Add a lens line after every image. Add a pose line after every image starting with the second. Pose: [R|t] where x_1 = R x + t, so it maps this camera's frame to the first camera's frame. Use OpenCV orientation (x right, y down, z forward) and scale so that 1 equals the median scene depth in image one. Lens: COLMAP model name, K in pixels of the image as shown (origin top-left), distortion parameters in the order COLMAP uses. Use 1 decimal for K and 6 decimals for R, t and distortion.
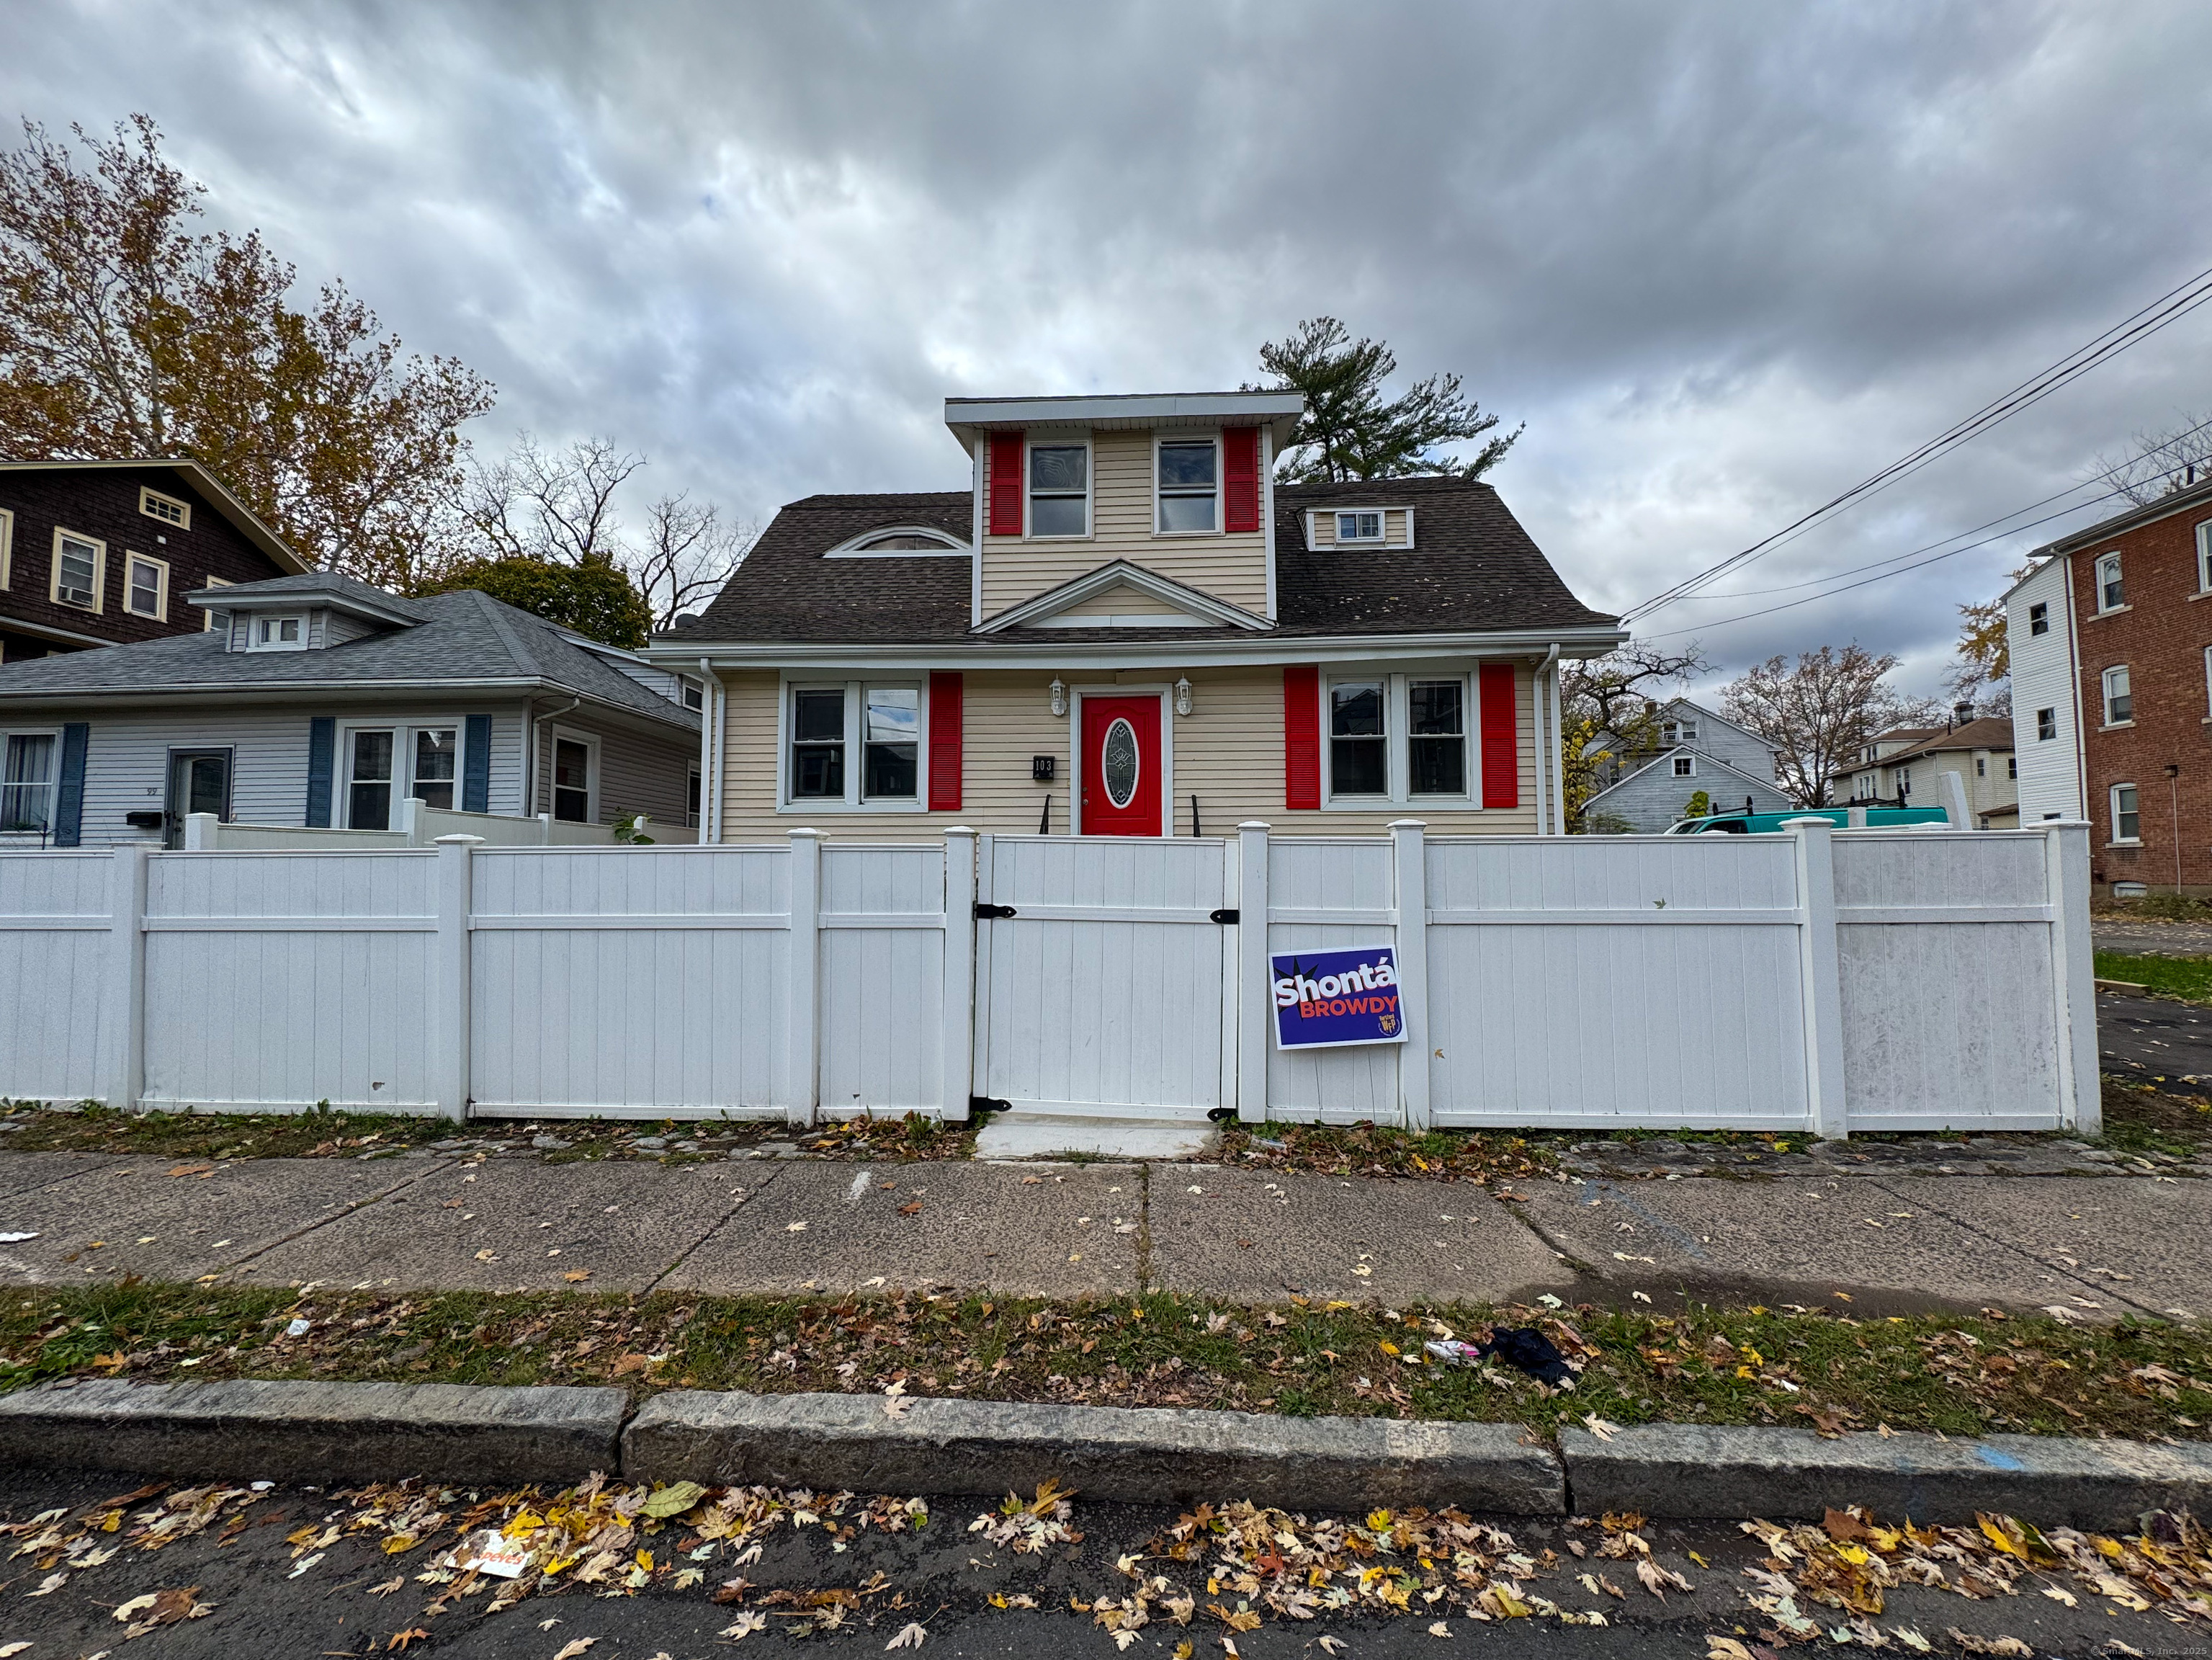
lens RADIAL K [[883.6, 0, 1106.0], [0, 883.6, 830.0], [0, 0, 1]] dist [-0.003024, 0.000047]
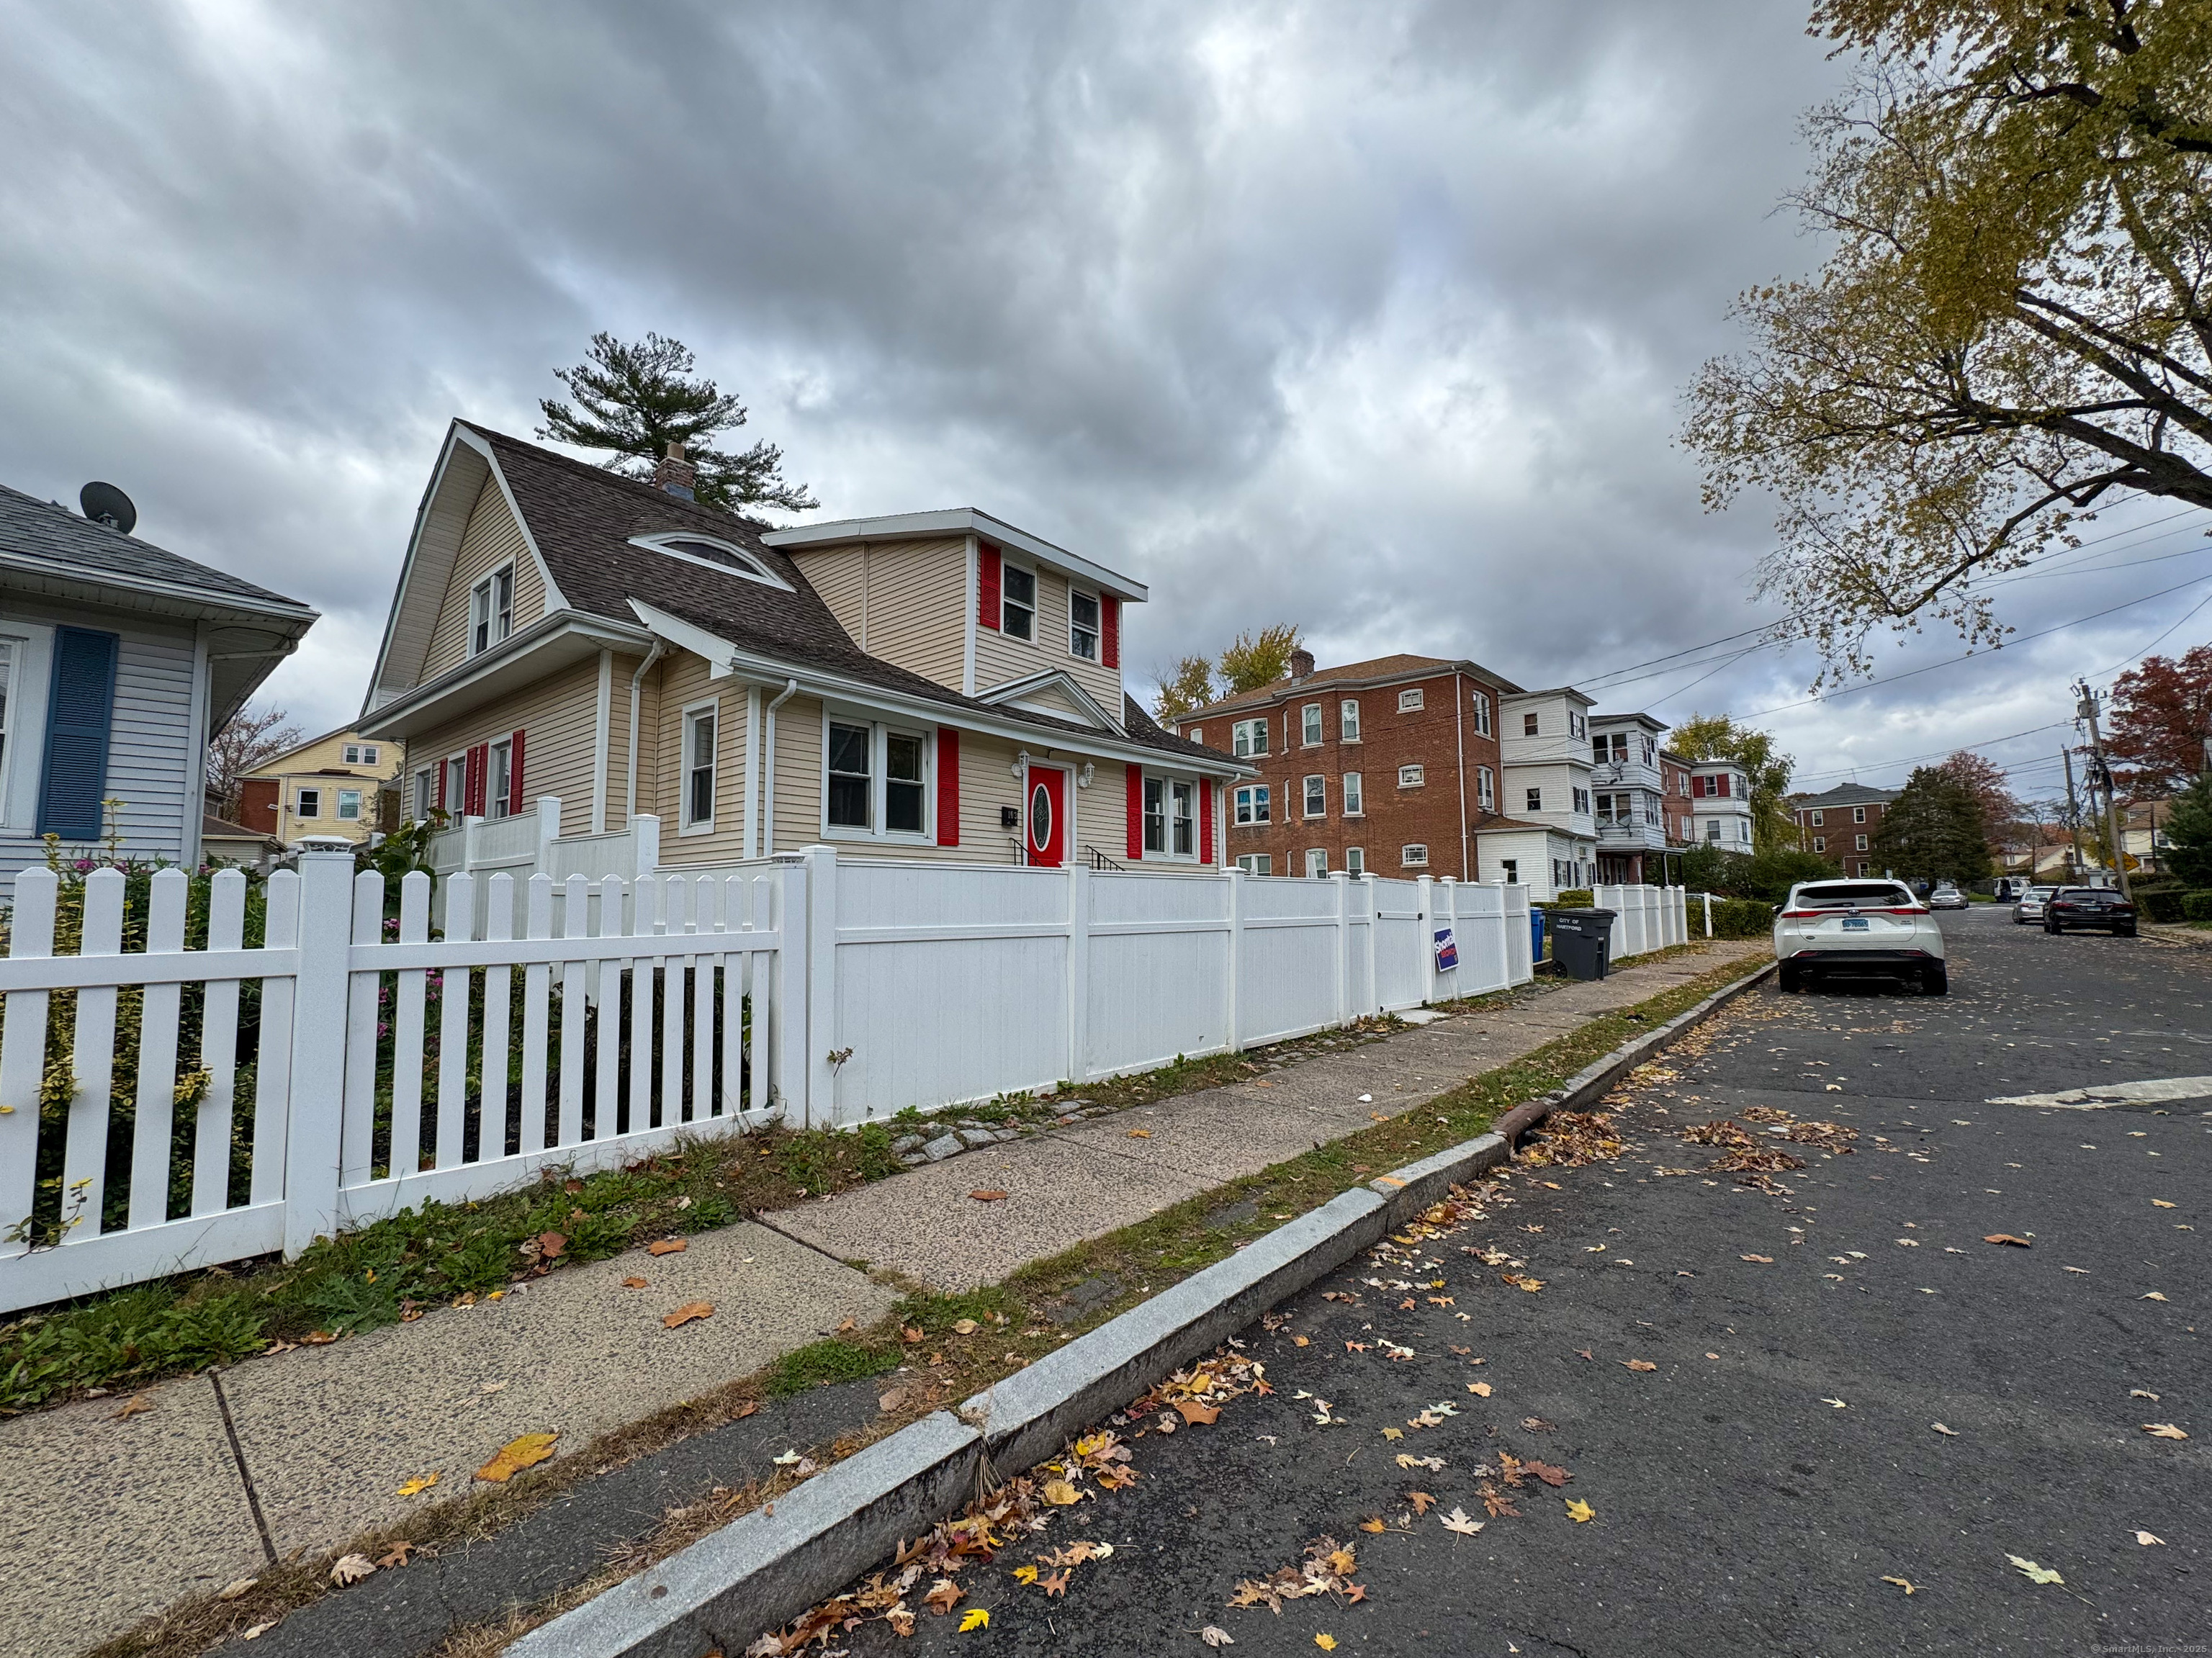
lens RADIAL K [[883.4, 0, 1106.0], [0, 883.4, 829.0], [0, 0, 1]] dist [-0.003024, 0.000047]
pose [[0.610897, 0.072903, 0.788346, -0.983432], [-0.039357, 0.997317, -0.061729, 0.020426], [-0.790731, 0.006683, 0.612127, 0.110522]]
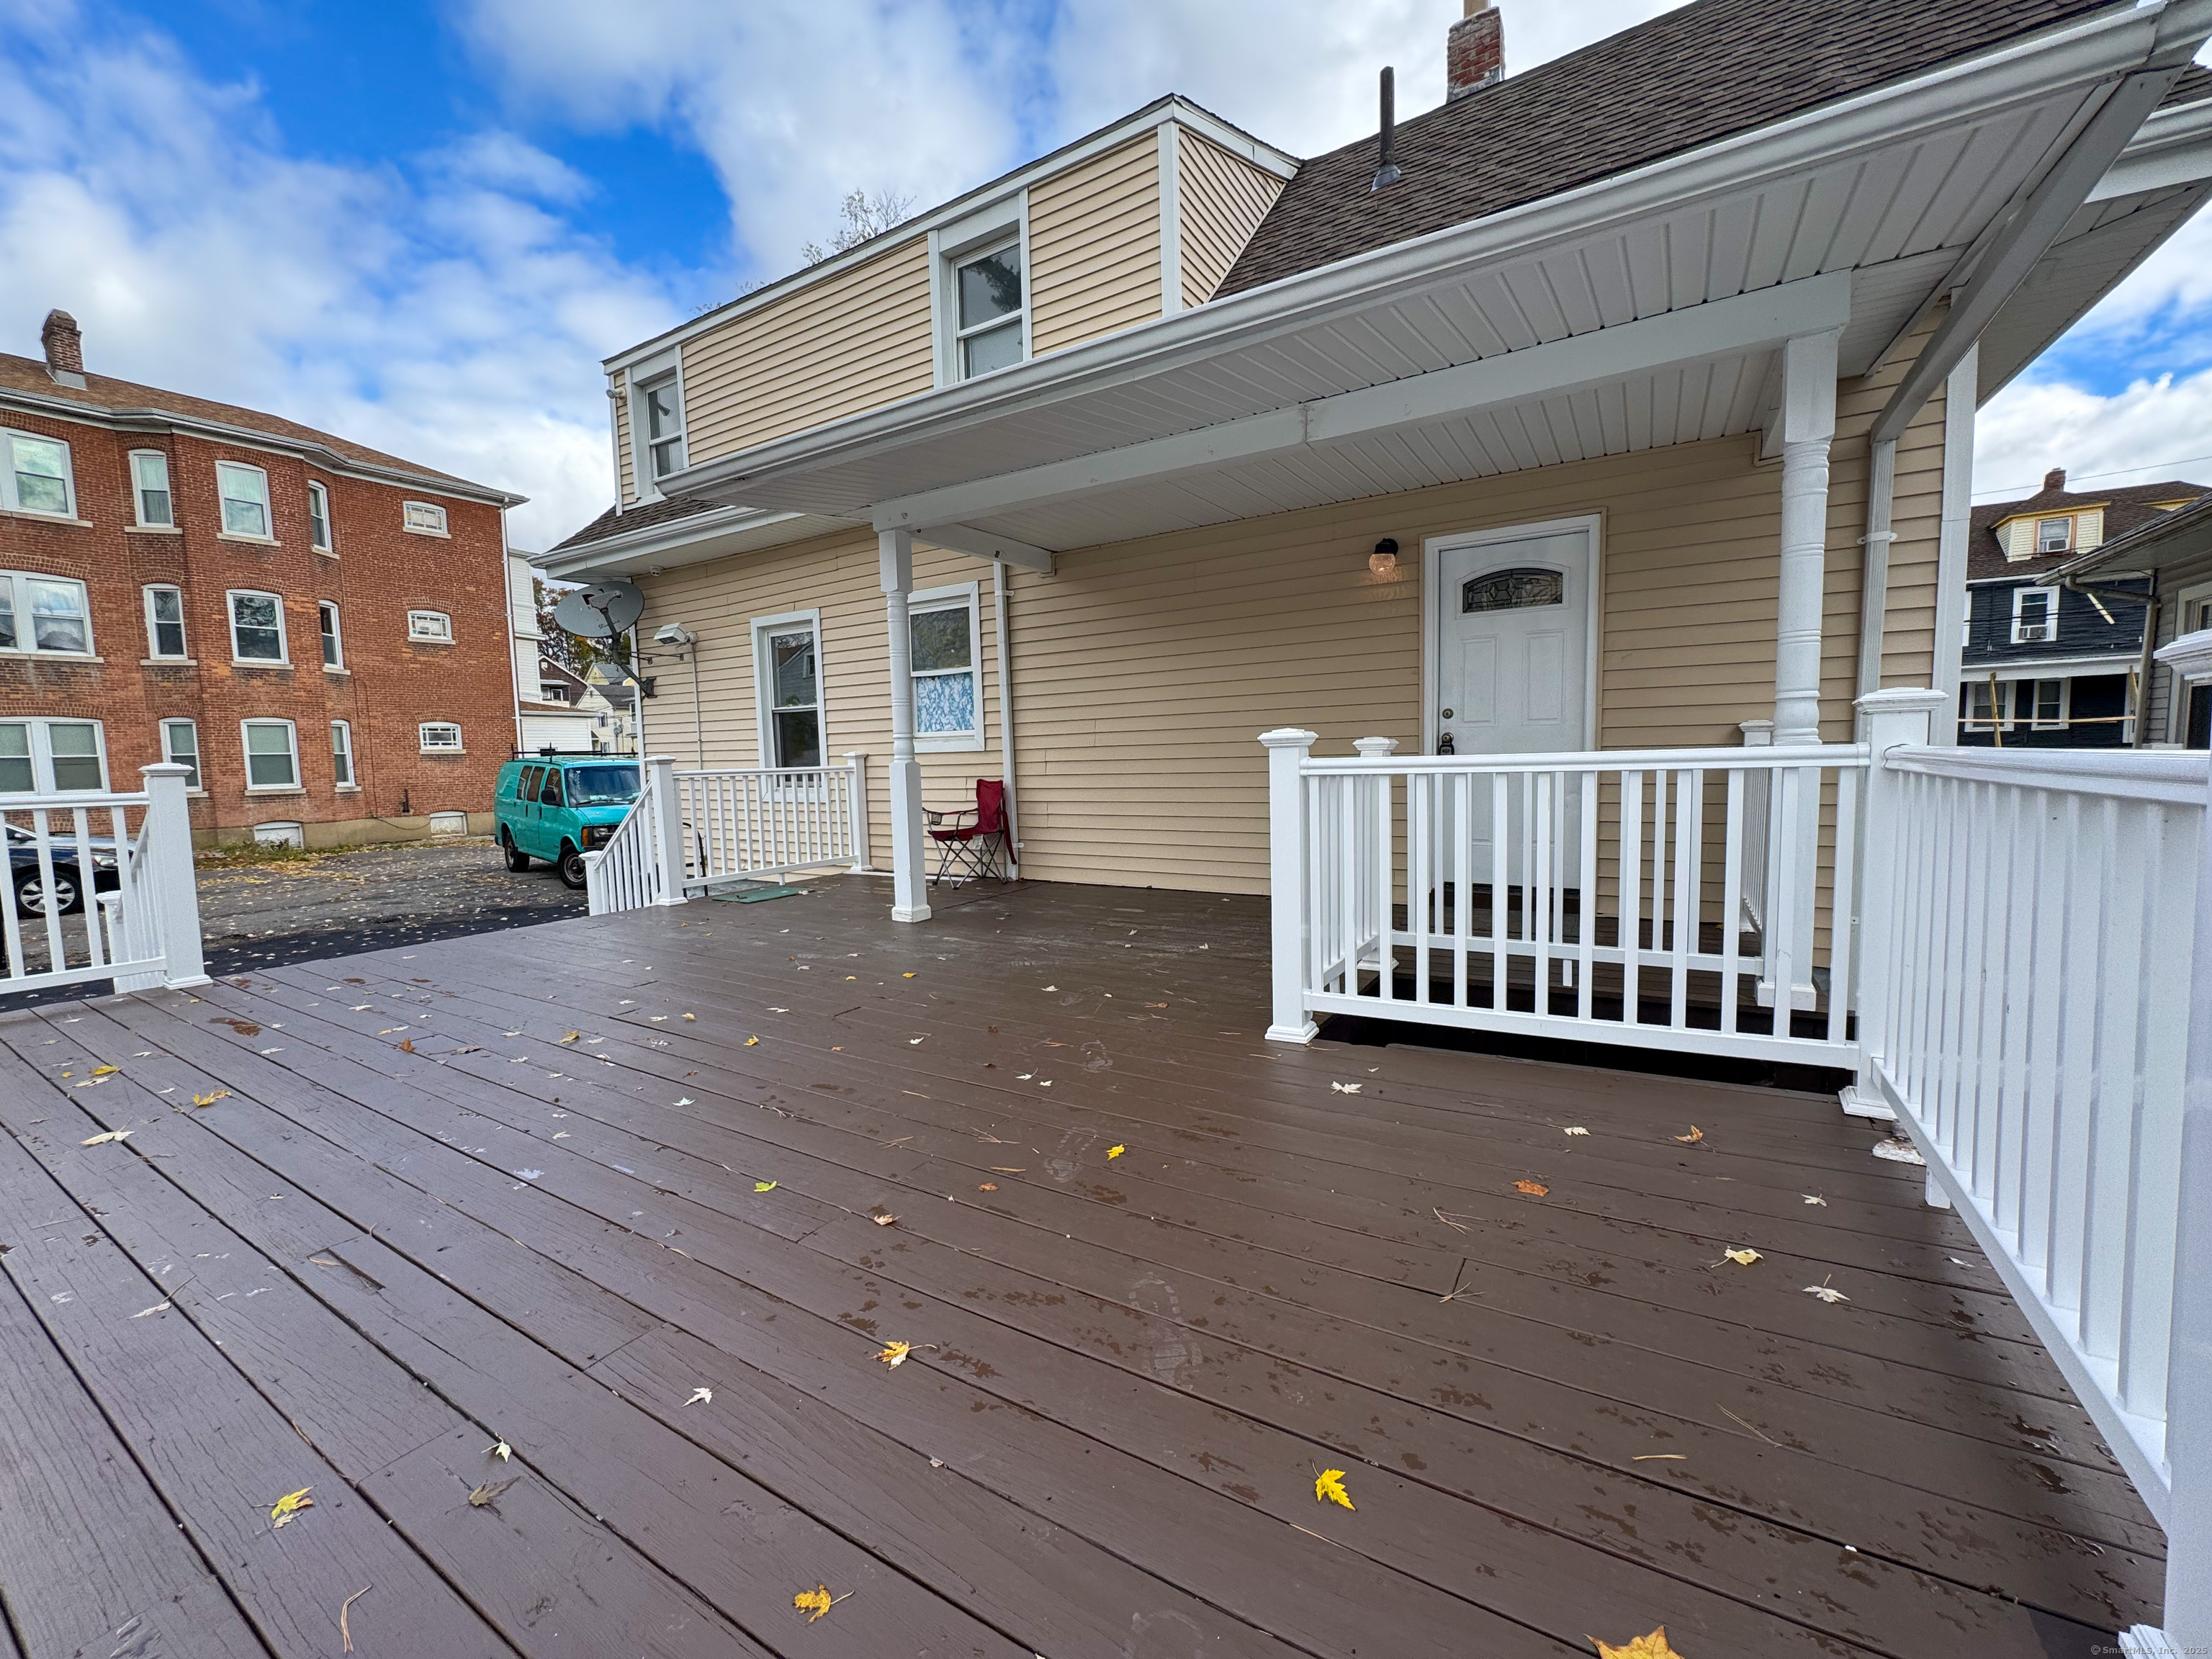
lens RADIAL K [[883.5, 0, 1106.0], [0, 883.5, 829.5], [0, 0, 1]] dist [-0.003024, 0.000047]
pose [[-0.873335, -0.011171, 0.486992, -0.348935], [0.004709, 0.999497, 0.031374, 0.059161], [-0.487098, 0.029693, -0.872842, 2.840752]]
